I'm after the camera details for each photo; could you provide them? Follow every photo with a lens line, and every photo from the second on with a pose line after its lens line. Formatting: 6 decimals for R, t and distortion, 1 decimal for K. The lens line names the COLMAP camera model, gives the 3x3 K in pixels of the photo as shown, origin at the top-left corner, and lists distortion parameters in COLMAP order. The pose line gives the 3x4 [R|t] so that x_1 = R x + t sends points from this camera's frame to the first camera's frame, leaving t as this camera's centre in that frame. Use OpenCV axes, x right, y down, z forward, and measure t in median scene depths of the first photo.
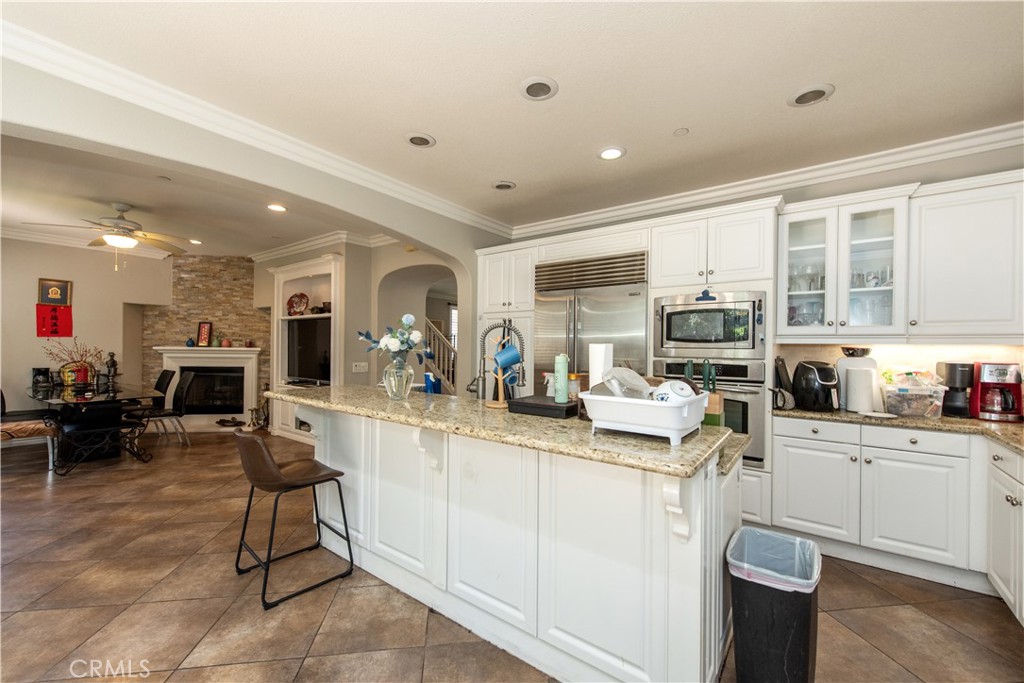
lens RADIAL K [[419.5, 0, 516.6], [0, 419.5, 342.5], [0, 0, 1]] dist [0.000209, -0.000247]
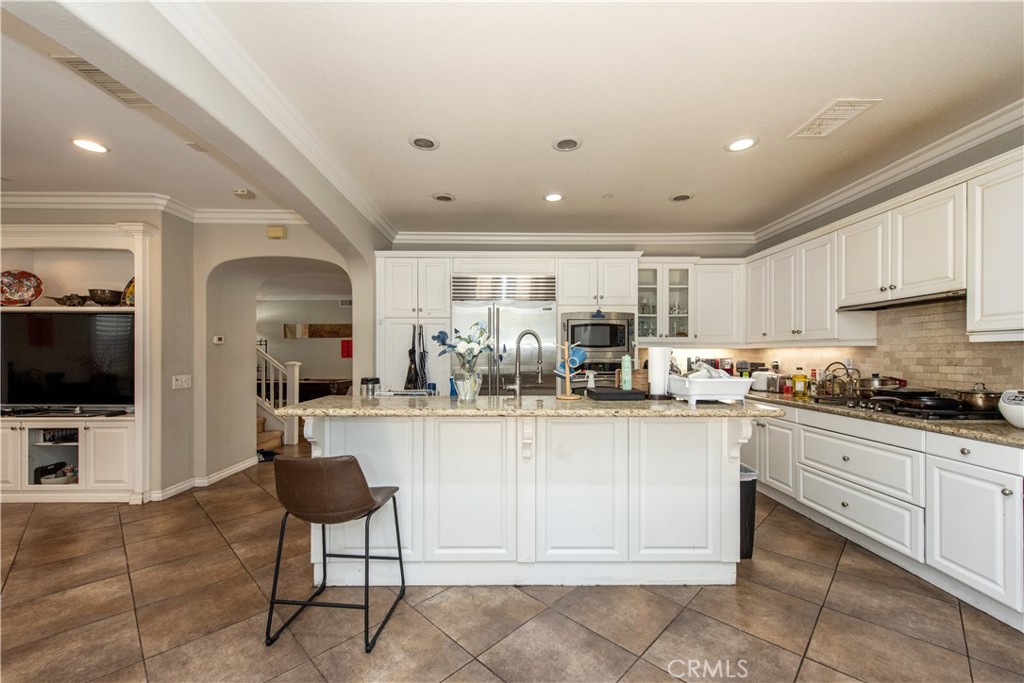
lens RADIAL K [[414.2, 0, 516.0], [0, 414.2, 350.3], [0, 0, 1]] dist [0.002073, -0.000094]
pose [[0.789917, -0.003836, 0.613202, -0.643020], [0.002356, 0.999992, 0.003220, 0.004244], [-0.613209, -0.001099, 0.789920, 0.094549]]
